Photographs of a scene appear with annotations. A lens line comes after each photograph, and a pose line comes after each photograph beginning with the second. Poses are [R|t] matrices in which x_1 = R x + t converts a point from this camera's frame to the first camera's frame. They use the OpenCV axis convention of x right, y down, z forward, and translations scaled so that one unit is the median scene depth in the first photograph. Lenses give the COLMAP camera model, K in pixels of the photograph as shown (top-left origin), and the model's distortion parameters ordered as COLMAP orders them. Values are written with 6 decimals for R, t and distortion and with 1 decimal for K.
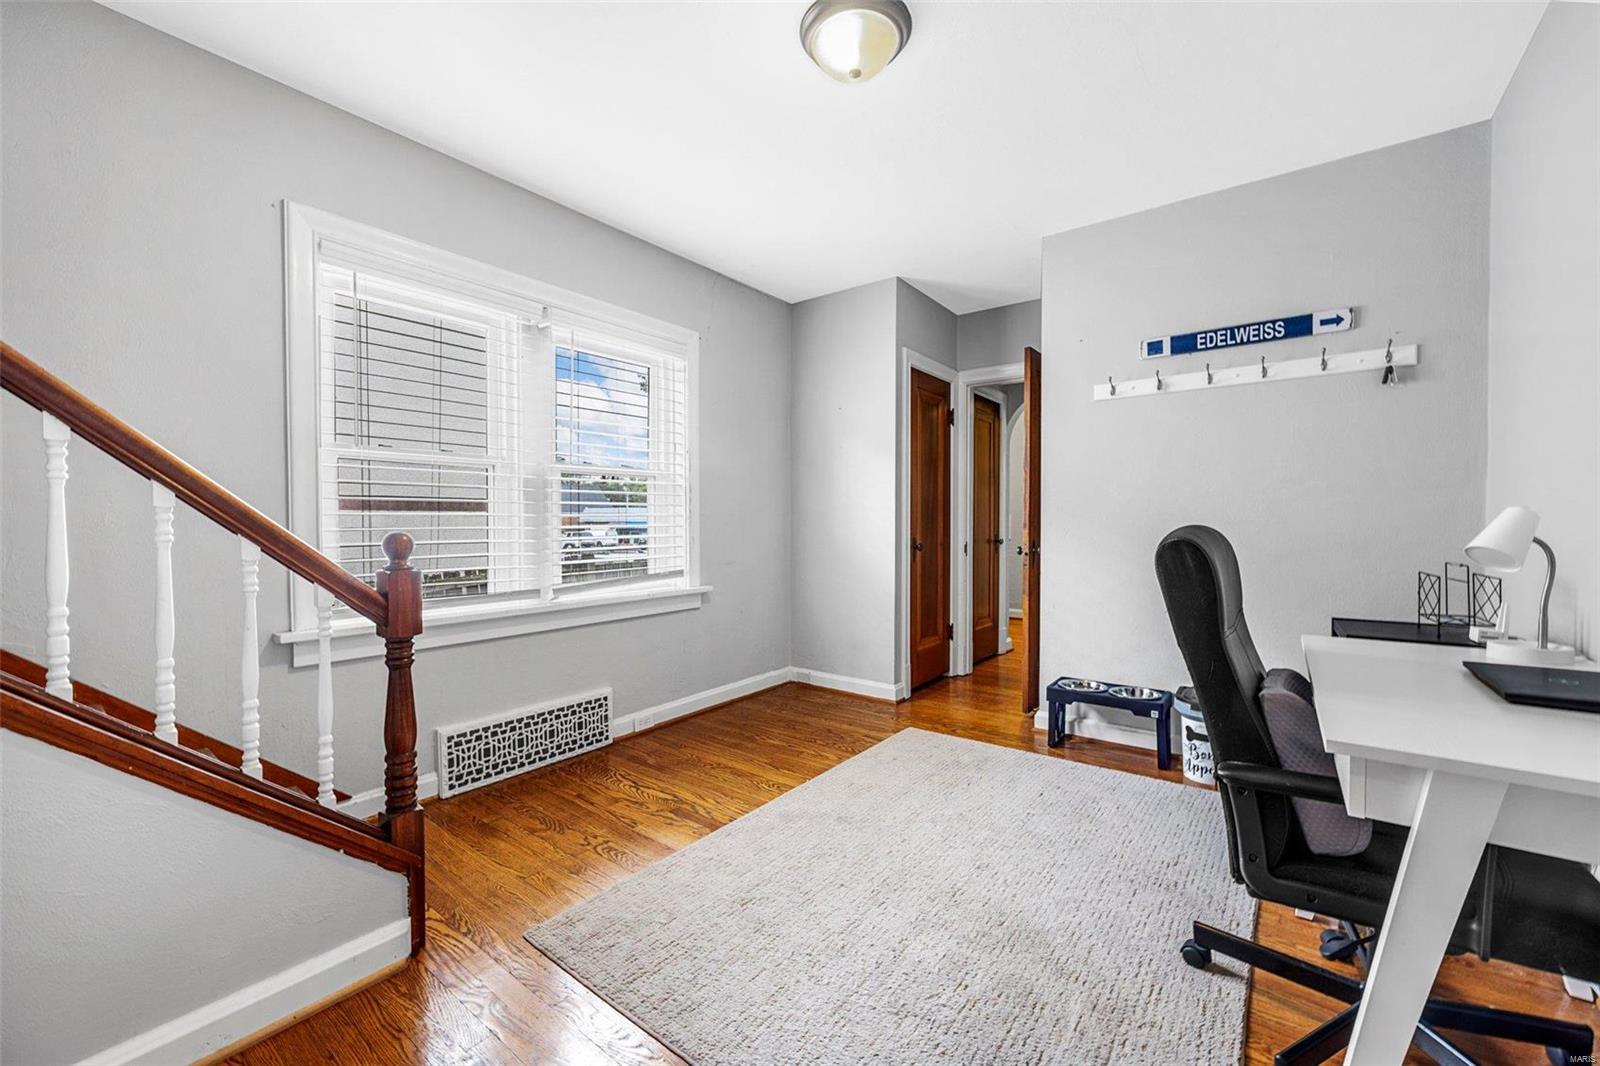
lens RADIAL K [[635.9, 0, 799.4], [0, 635.9, 531.2], [0, 0, 1]] dist [-0.003823, -0.000330]
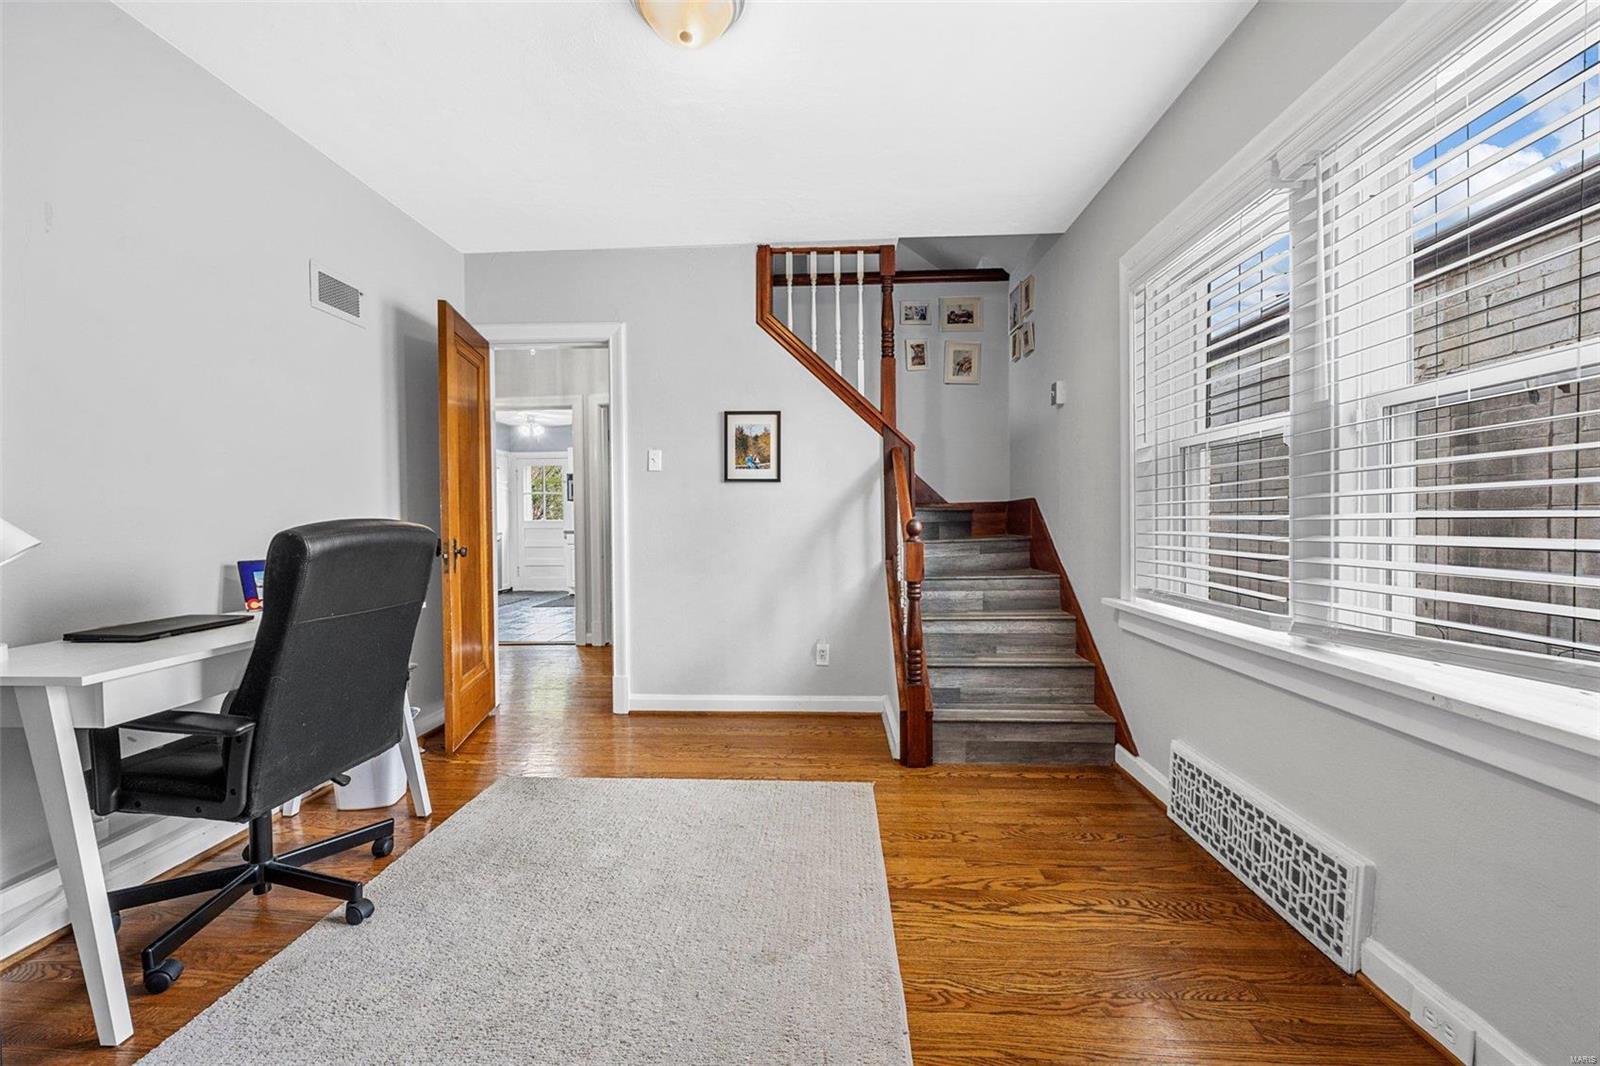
lens RADIAL K [[635.9, 0, 799.4], [0, 635.9, 531.2], [0, 0, 1]] dist [-0.003823, -0.000330]
pose [[-0.826814, 0.023228, -0.561995, 0.359492], [0.009397, 0.999578, 0.027489, -0.015056], [0.562397, 0.017448, -0.826684, 1.377977]]
